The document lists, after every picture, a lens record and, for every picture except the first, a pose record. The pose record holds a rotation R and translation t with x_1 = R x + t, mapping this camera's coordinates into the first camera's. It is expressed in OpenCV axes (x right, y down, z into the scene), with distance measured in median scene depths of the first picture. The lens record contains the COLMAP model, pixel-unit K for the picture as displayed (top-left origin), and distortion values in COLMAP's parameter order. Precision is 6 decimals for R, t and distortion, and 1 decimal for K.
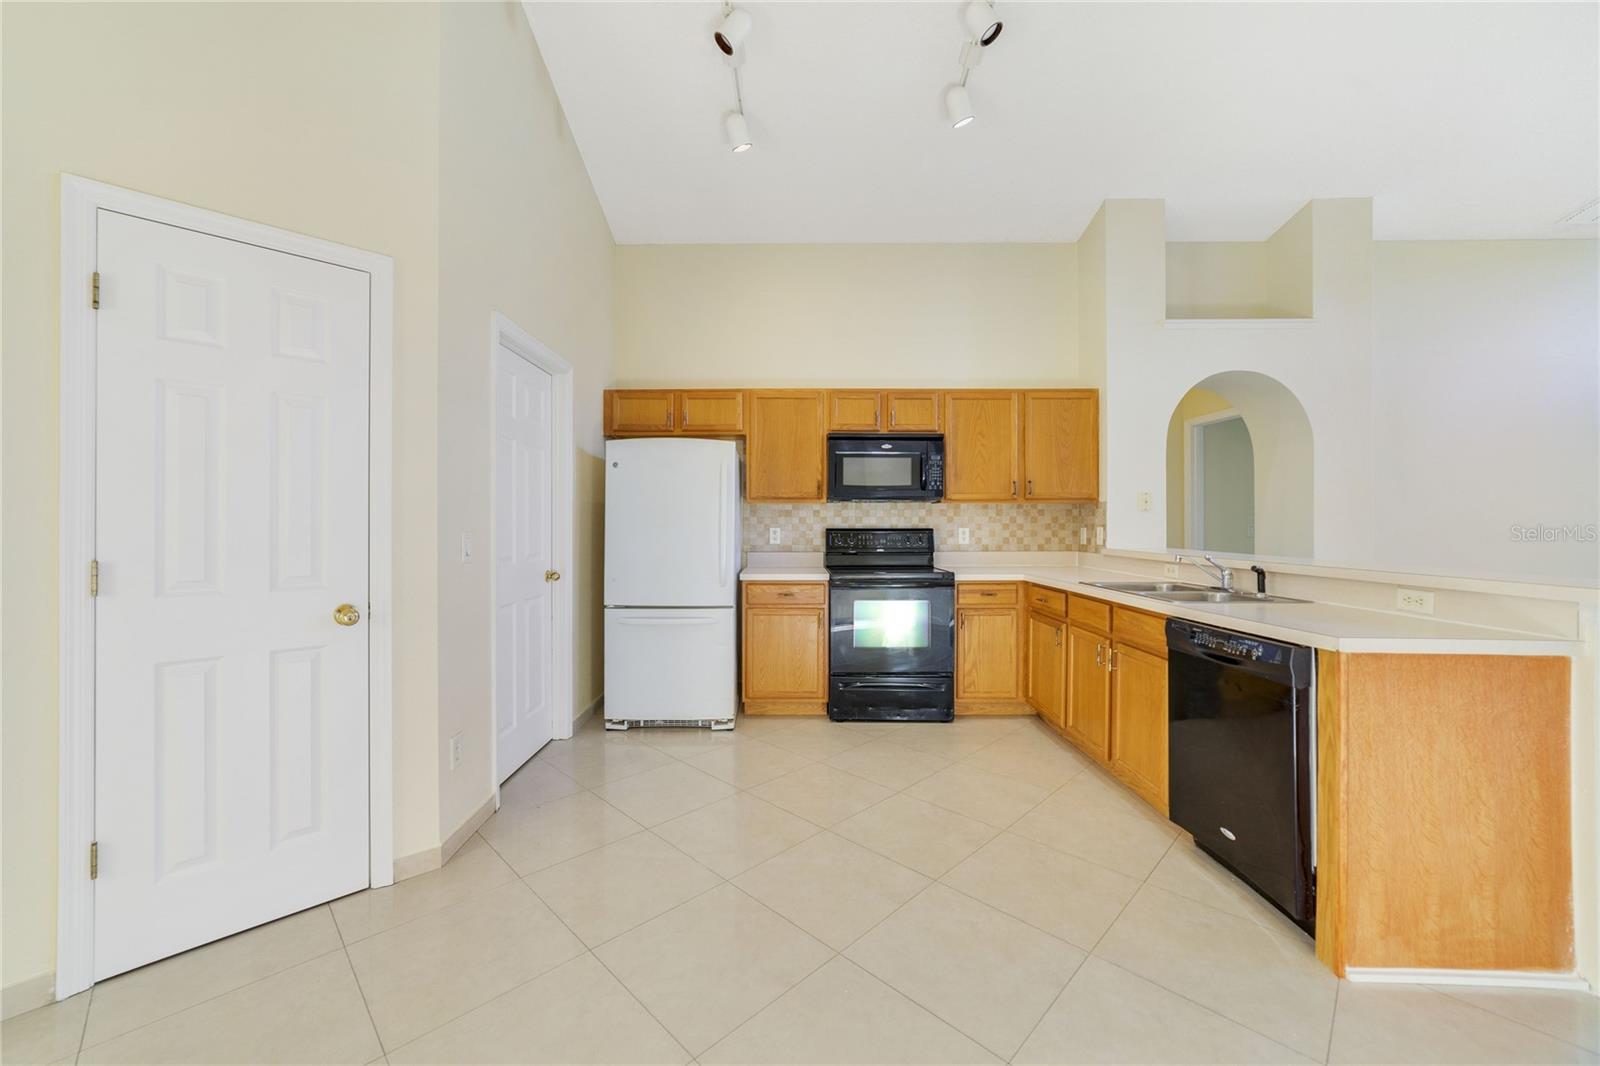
lens RADIAL K [[619.5, 0, 786.9], [0, 619.5, 524.2], [0, 0, 1]] dist [-0.017031, 0.005403]
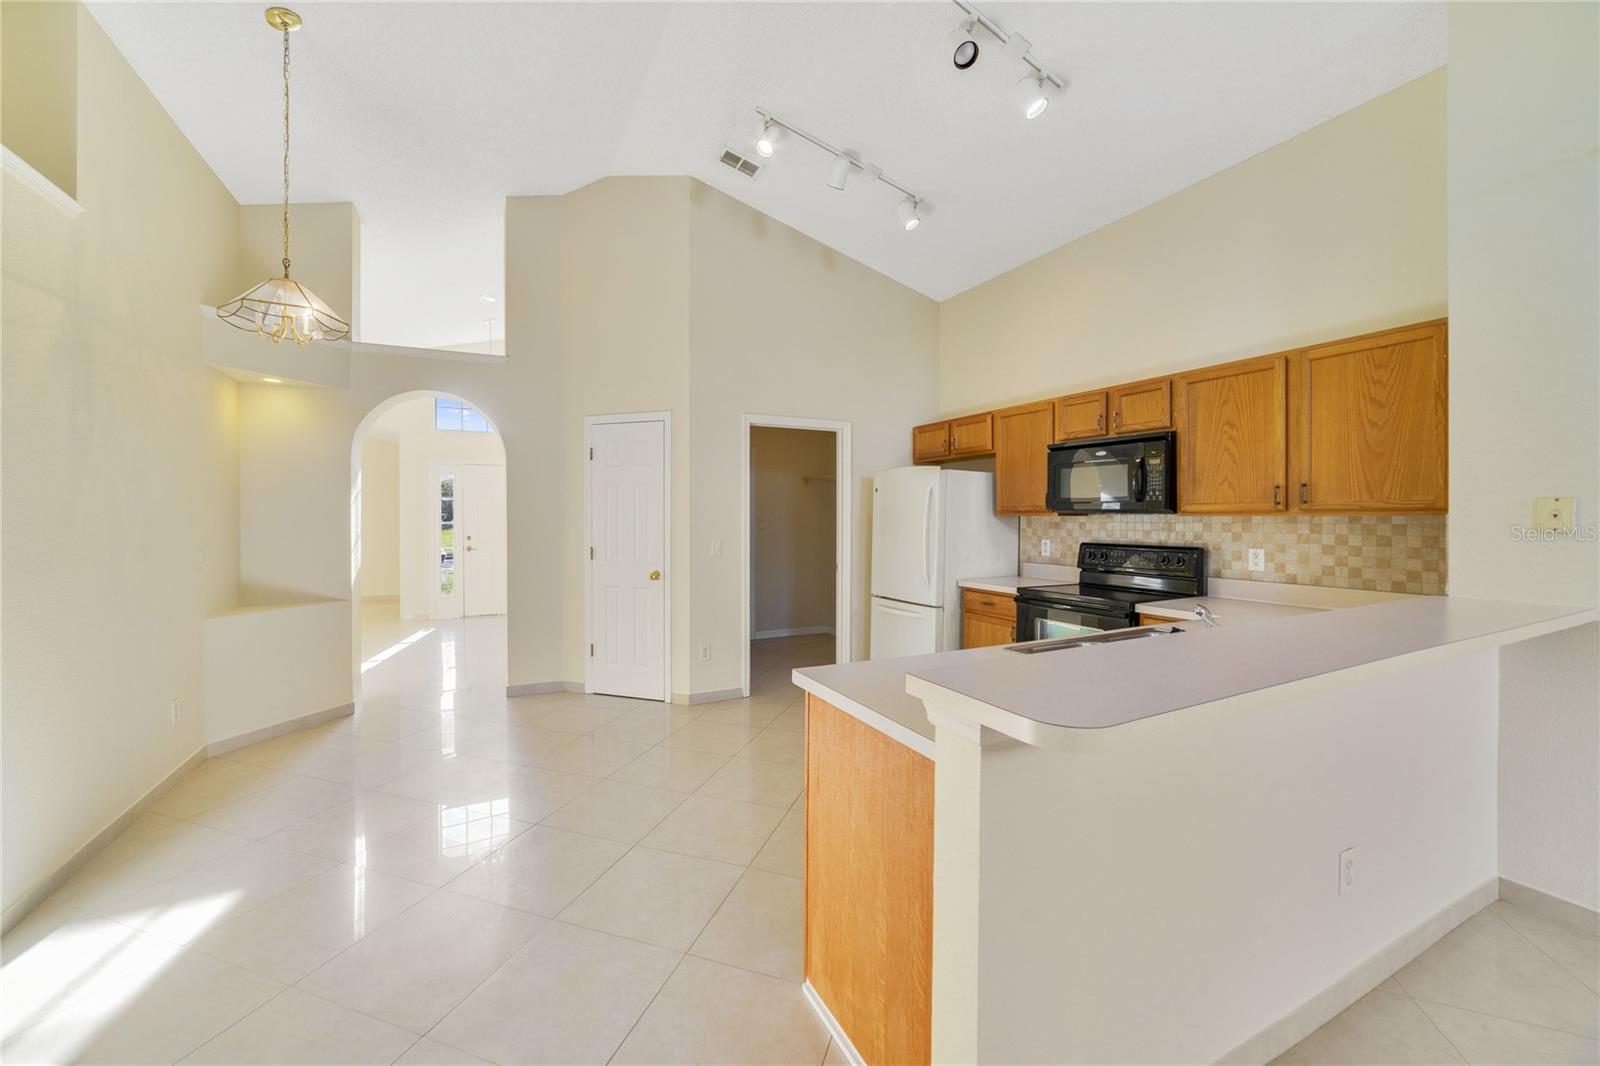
lens RADIAL K [[619.5, 0, 786.9], [0, 619.5, 524.2], [0, 0, 1]] dist [-0.017031, 0.005403]
pose [[0.453631, 0.011803, -0.891111, 0.731440], [-0.001212, 0.999920, 0.012627, -0.033886], [0.891189, -0.004648, 0.453609, 0.191863]]
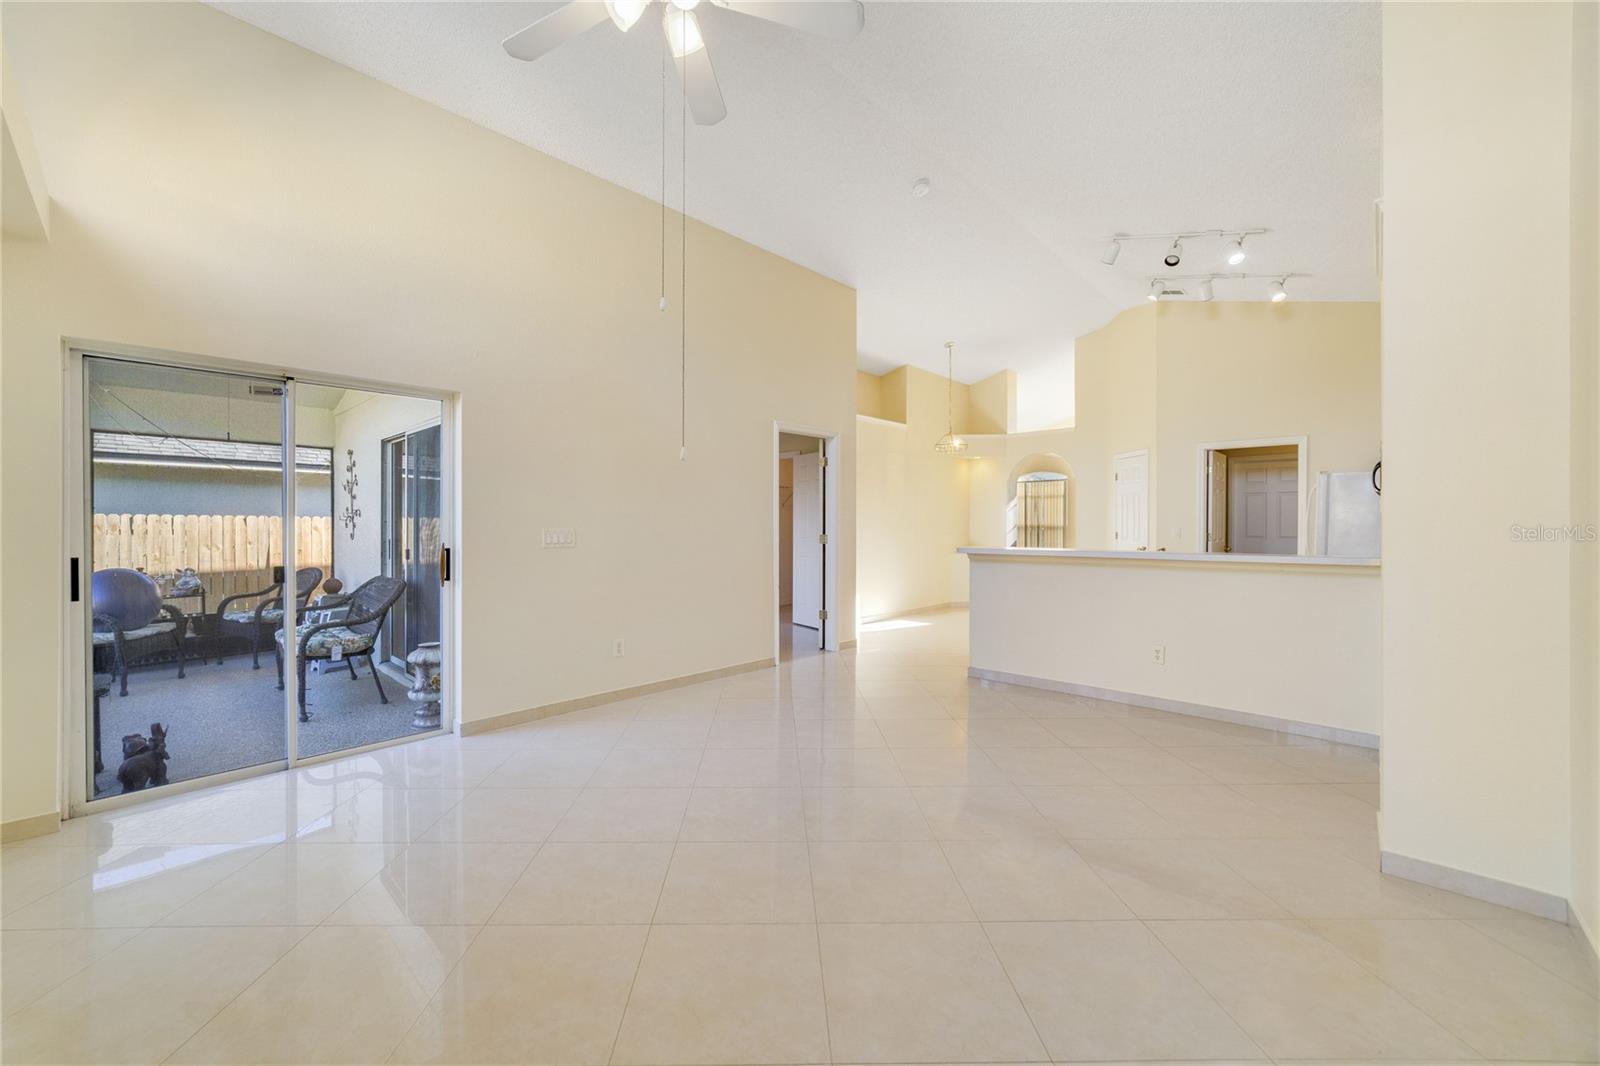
lens RADIAL K [[619.5, 0, 786.9], [0, 619.5, 524.2], [0, 0, 1]] dist [-0.017031, 0.005403]
pose [[-0.678956, 0.002901, -0.734173, 1.661902], [0.000095, 0.999993, 0.003864, -0.009421], [0.734179, 0.002553, -0.678952, 0.948391]]
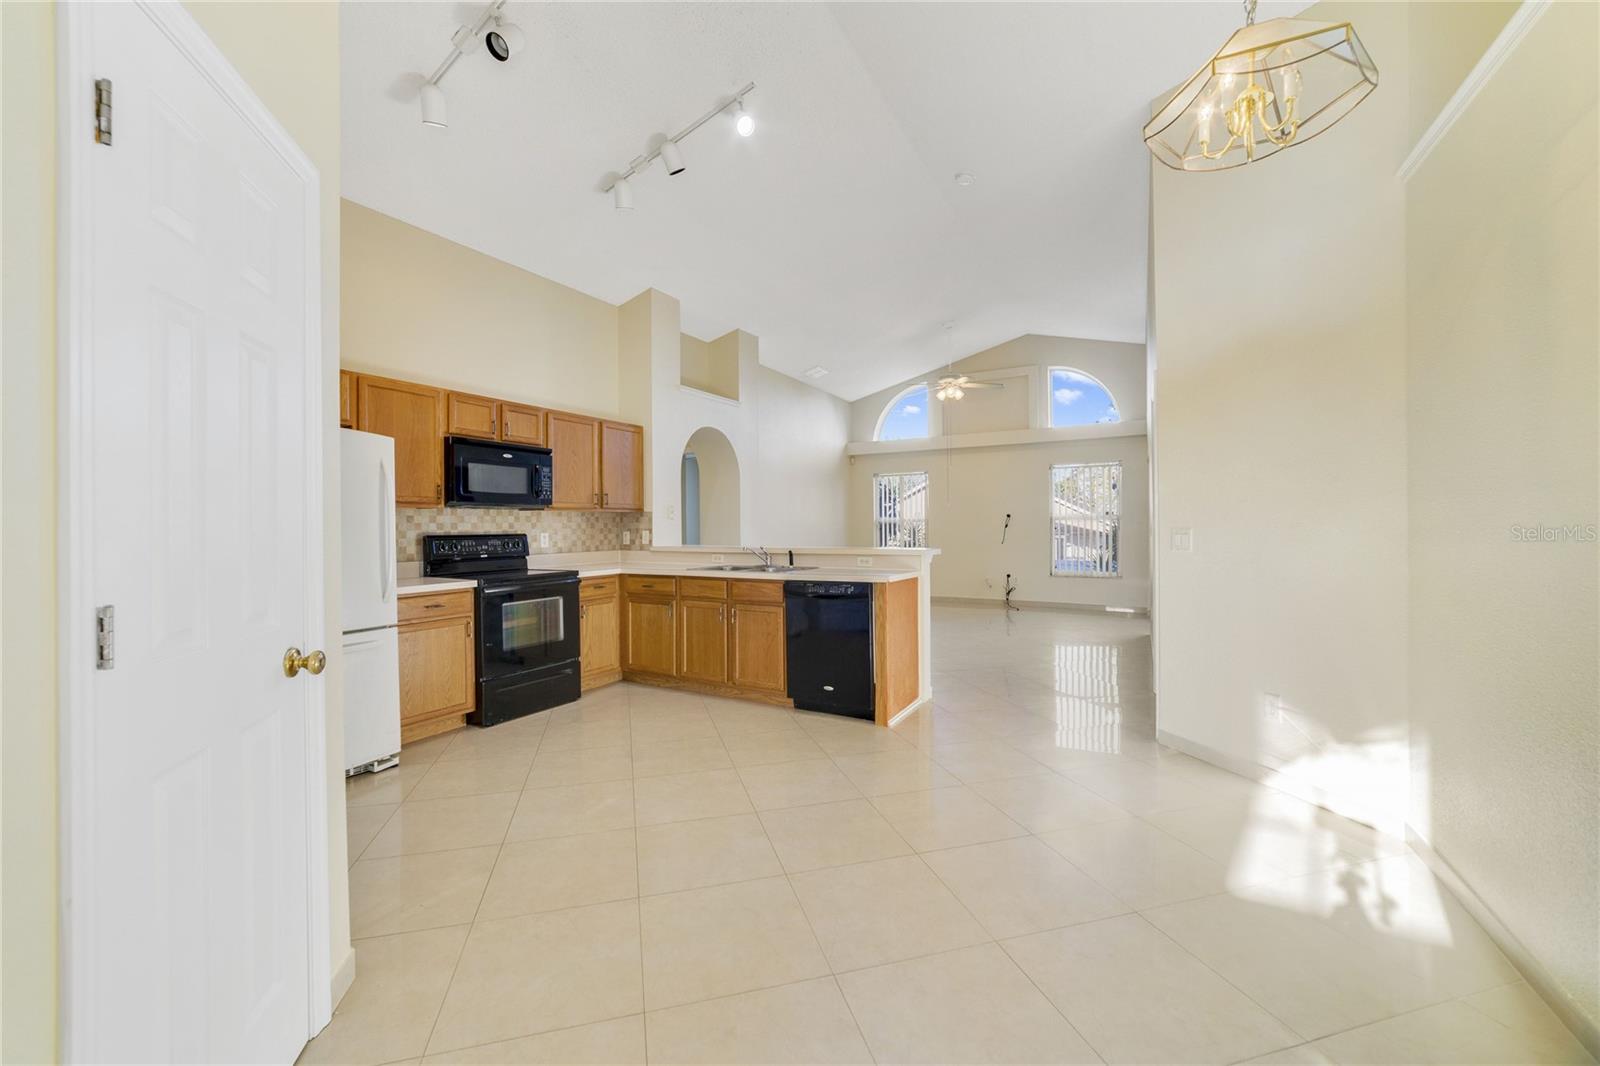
lens RADIAL K [[607.0, 0, 795.0], [0, 607.0, 529.9], [0, 0, 1]] dist [-0.049432, 0.000050]
pose [[0.481067, -0.009148, 0.876636, -0.481783], [0.010392, 0.999935, 0.004731, 0.000069], [-0.876622, 0.006834, 0.481131, 0.088229]]
